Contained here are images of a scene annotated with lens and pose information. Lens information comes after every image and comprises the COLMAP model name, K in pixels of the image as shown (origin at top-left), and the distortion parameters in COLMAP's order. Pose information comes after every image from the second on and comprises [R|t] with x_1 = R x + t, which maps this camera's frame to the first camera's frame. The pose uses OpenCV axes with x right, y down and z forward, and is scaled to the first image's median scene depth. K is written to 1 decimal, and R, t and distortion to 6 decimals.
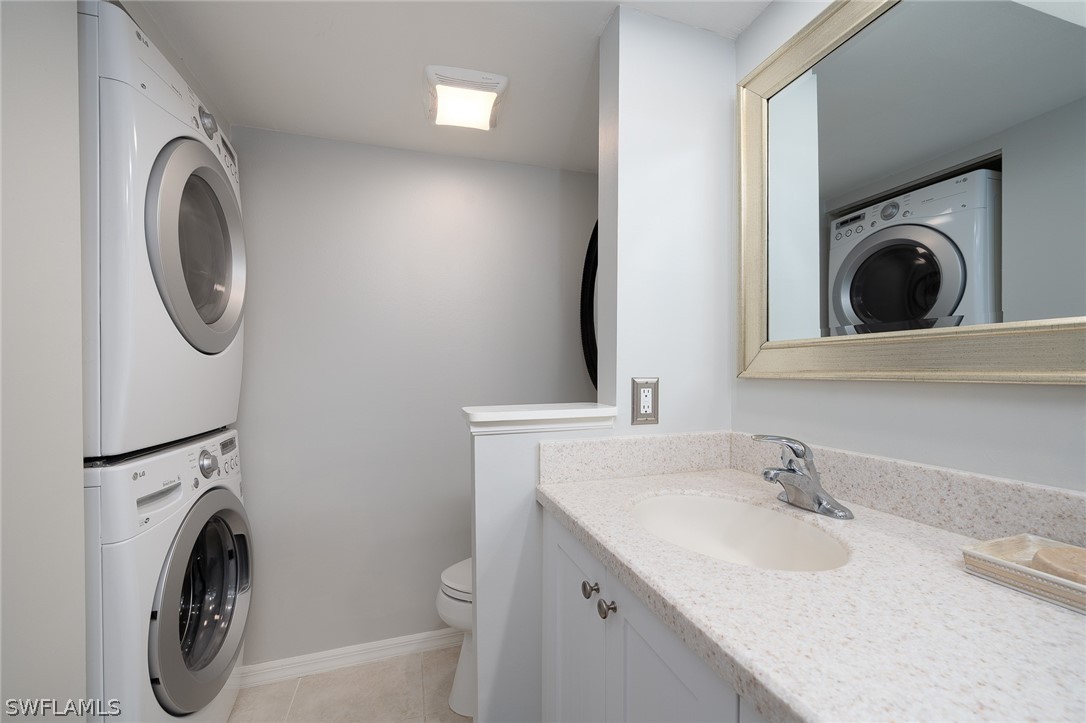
lens RADIAL K [[438.6, 0, 541.2], [0, 438.6, 372.1], [0, 0, 1]] dist [-0.000423, 0.000370]
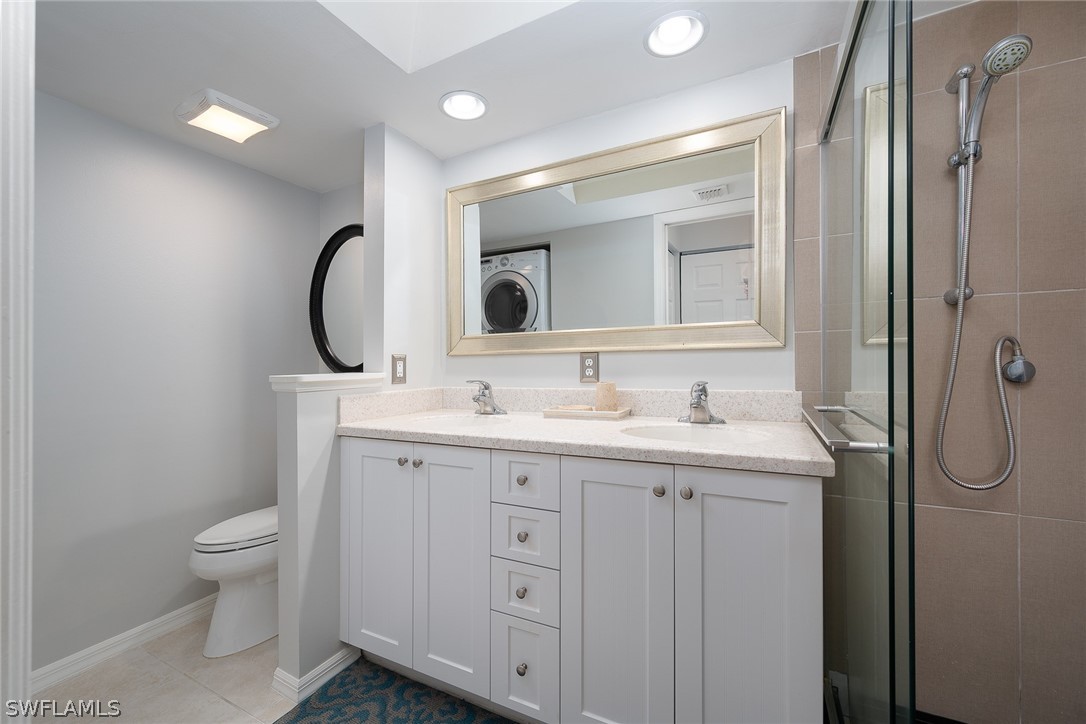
lens RADIAL K [[438.6, 0, 541.3], [0, 438.6, 357.5], [0, 0, 1]] dist [-0.000423, 0.000370]
pose [[0.707391, 0.004550, 0.706808, -0.526277], [0.013066, 0.999724, -0.019513, 0.060652], [-0.706702, 0.023038, 0.707136, -0.503450]]
